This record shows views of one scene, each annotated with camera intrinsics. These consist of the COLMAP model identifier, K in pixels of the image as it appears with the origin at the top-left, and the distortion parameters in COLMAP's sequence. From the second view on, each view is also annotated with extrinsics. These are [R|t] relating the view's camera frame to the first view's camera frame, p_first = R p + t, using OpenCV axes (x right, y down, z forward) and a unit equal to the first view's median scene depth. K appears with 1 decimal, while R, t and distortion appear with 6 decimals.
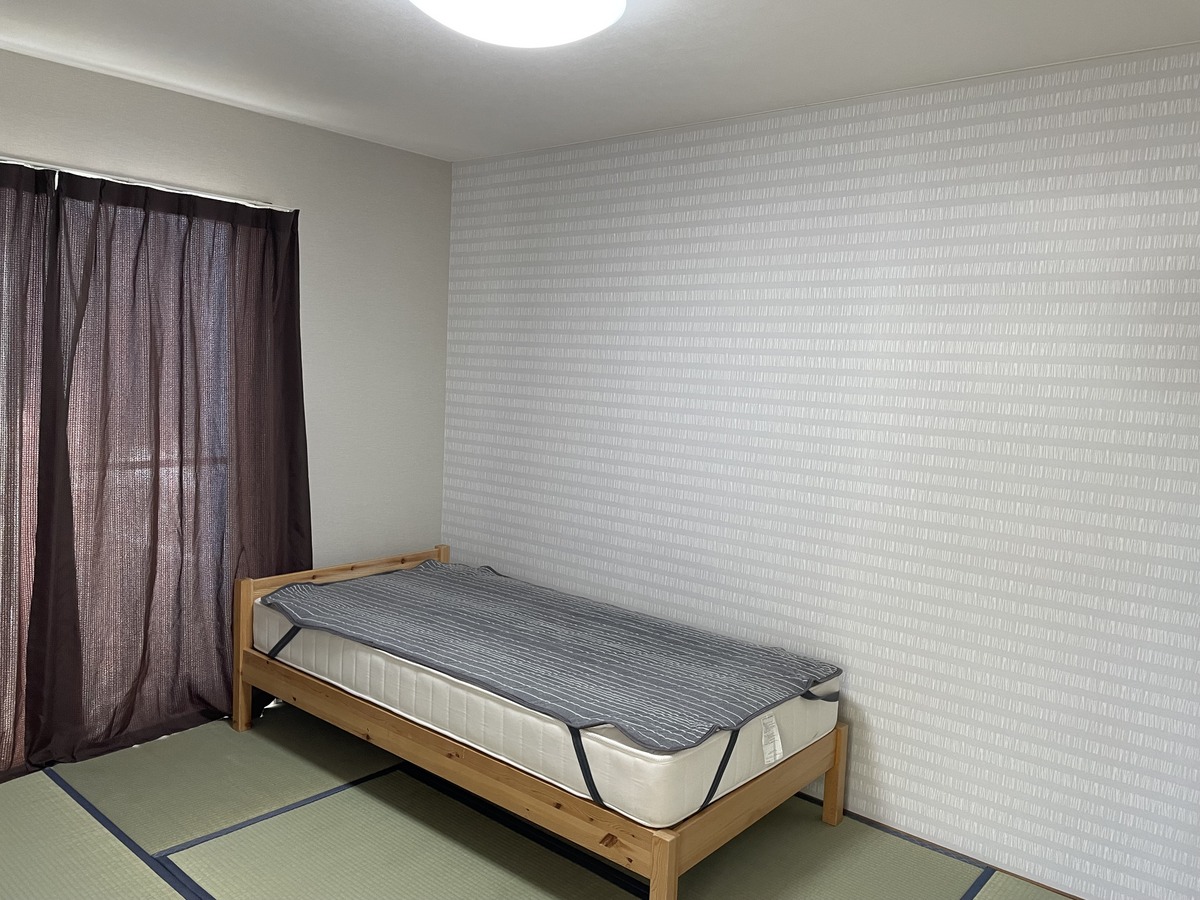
lens RADIAL K [[910.3, 0, 621.3], [0, 910.3, 457.1], [0, 0, 1]] dist [0.126741, -0.120530]
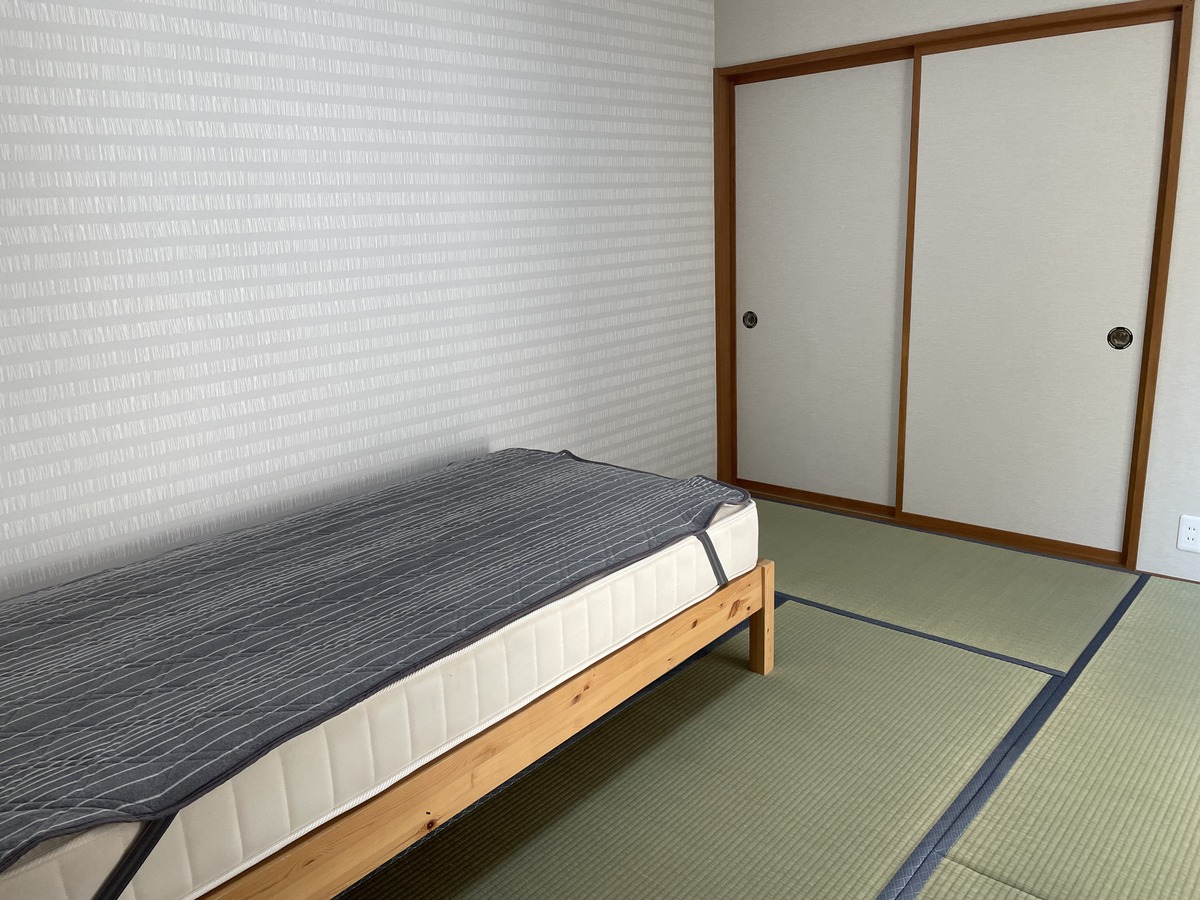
lens RADIAL K [[910.3, 0, 621.3], [0, 910.3, 457.1], [0, 0, 1]] dist [0.126741, -0.120530]
pose [[0.013125, -0.313282, 0.949569, -0.746074], [0.146717, 0.939976, 0.308089, -0.057289], [-0.989091, 0.135274, 0.058301, 0.848580]]
